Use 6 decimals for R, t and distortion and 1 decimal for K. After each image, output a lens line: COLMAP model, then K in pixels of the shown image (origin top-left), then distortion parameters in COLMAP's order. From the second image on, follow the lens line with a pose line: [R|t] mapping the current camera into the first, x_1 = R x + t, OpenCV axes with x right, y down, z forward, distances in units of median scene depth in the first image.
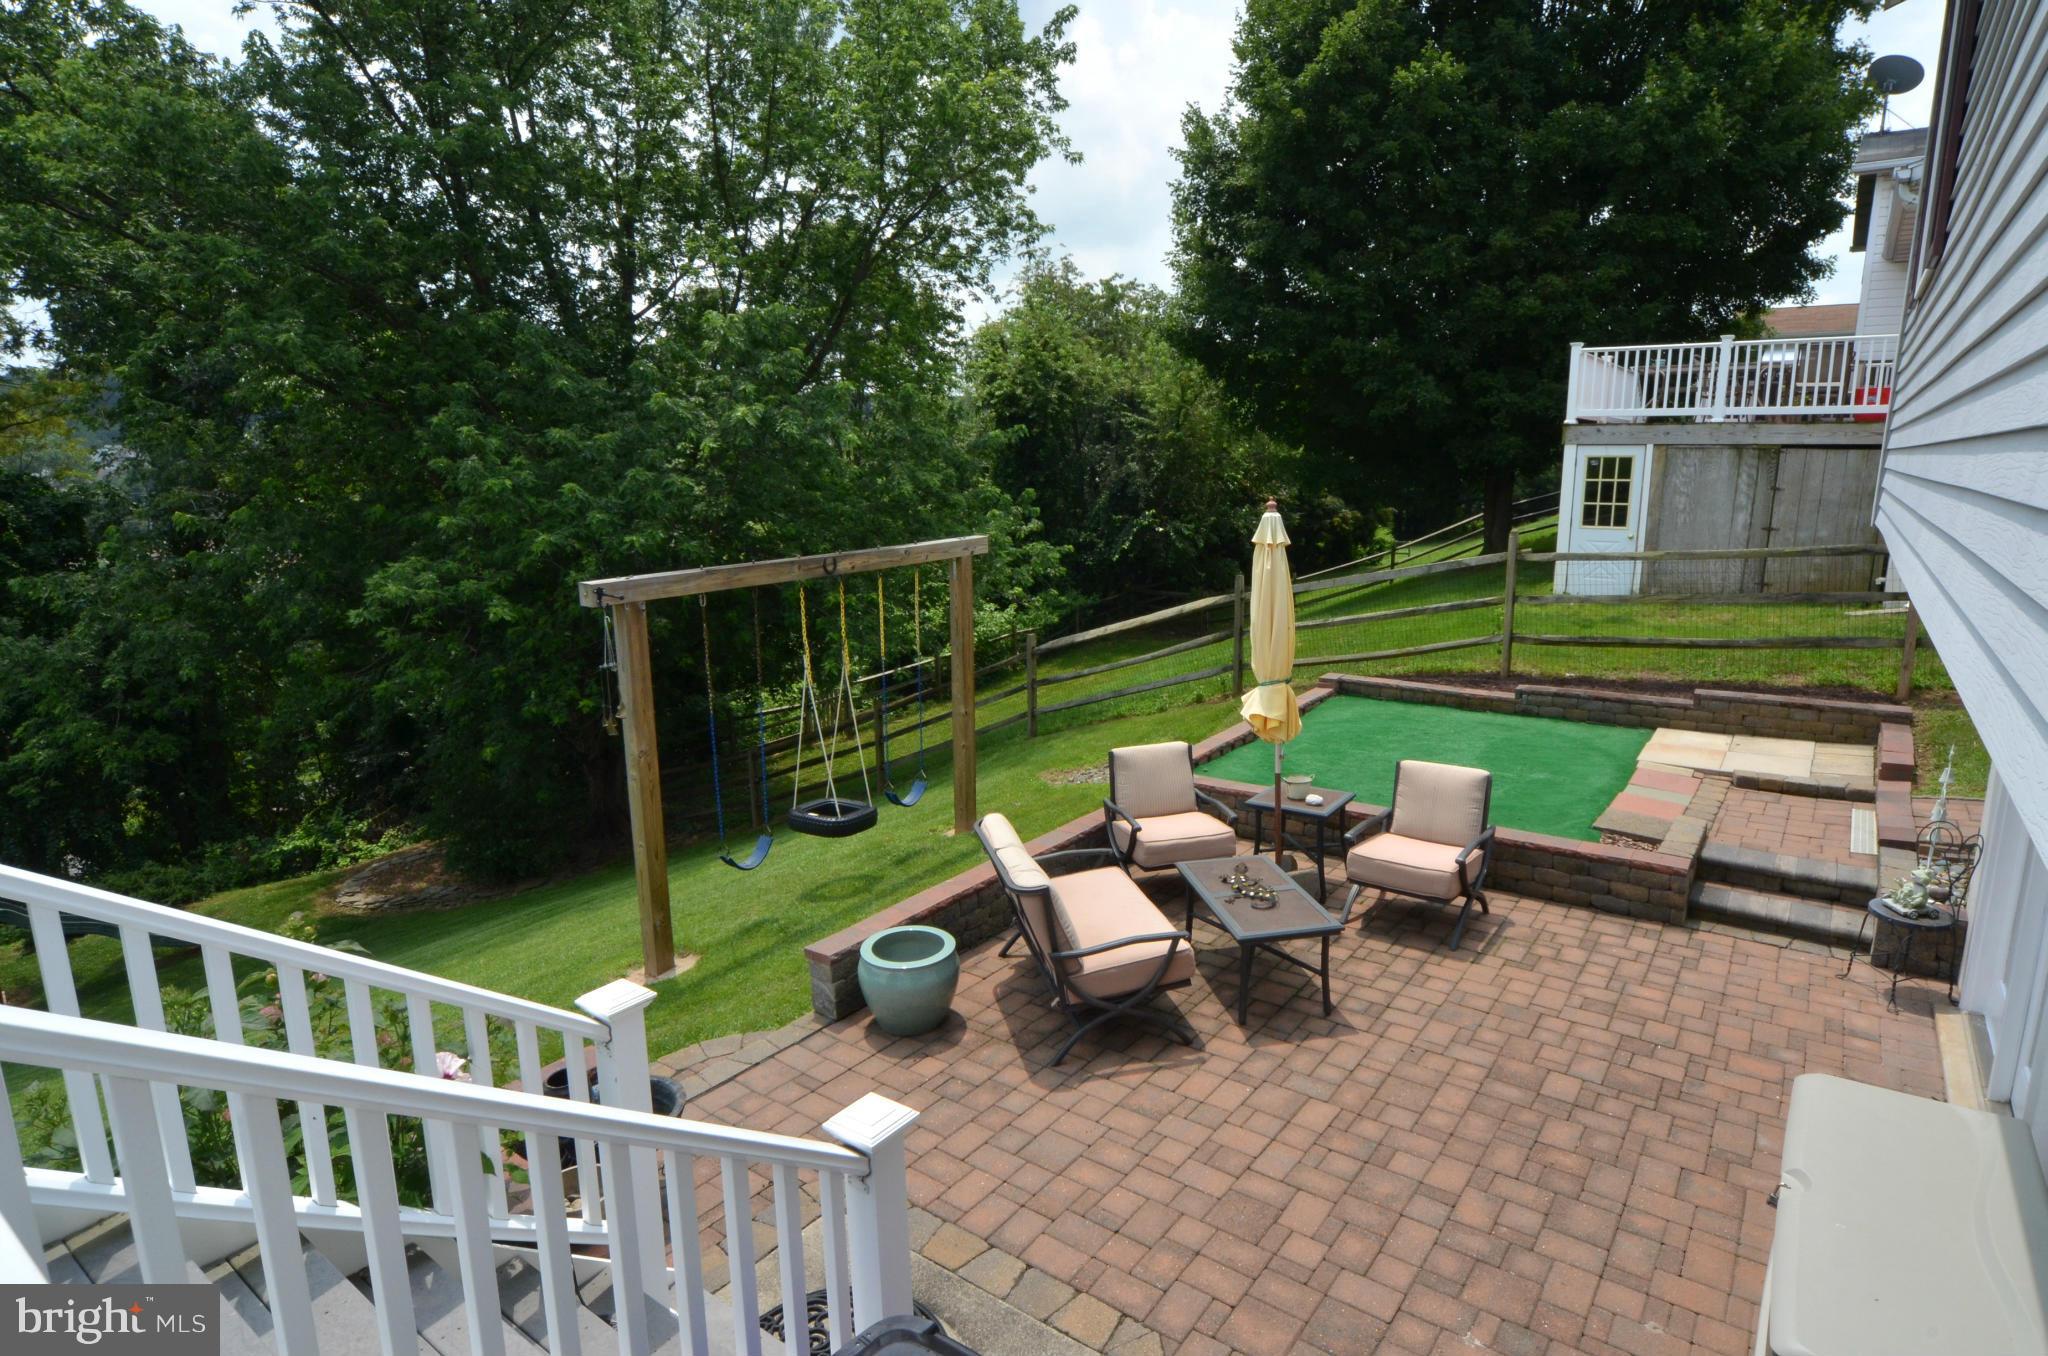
lens RADIAL K [[1156.7, 0, 1029.6], [0, 1156.7, 698.8], [0, 0, 1]] dist [-0.009352, 0.002266]
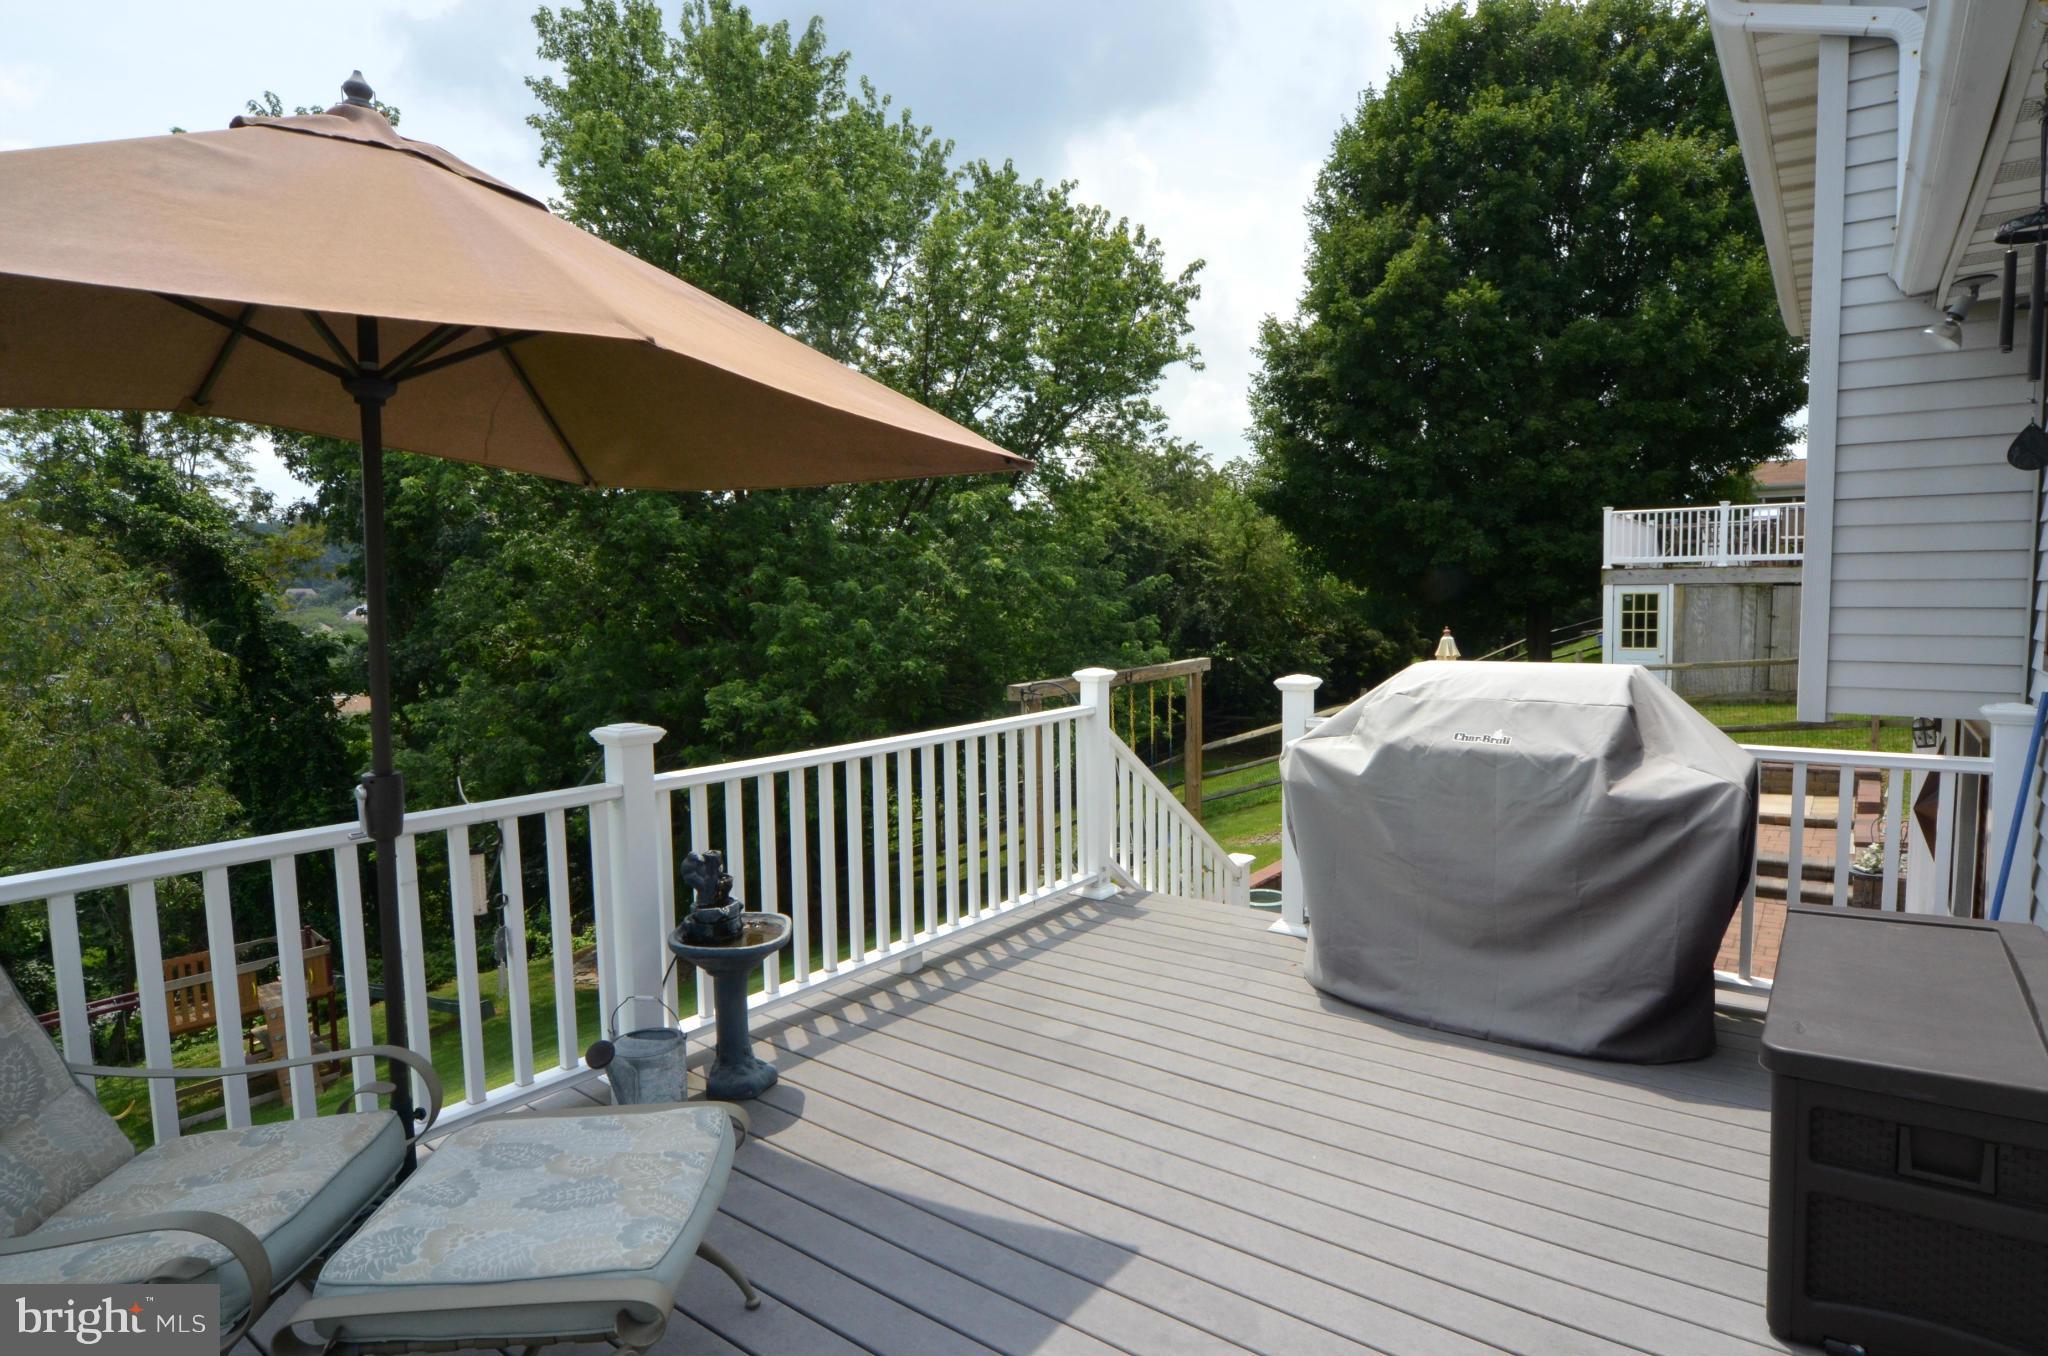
lens RADIAL K [[1090.1, 0, 1073.5], [0, 1090.1, 682.4], [0, 0, 1]] dist [-0.021201, 0.000187]
pose [[0.999877, -0.011330, -0.010881, -0.095304], [0.009849, 0.991764, -0.127700, 0.029114], [0.012238, 0.127577, 0.991753, -0.155777]]
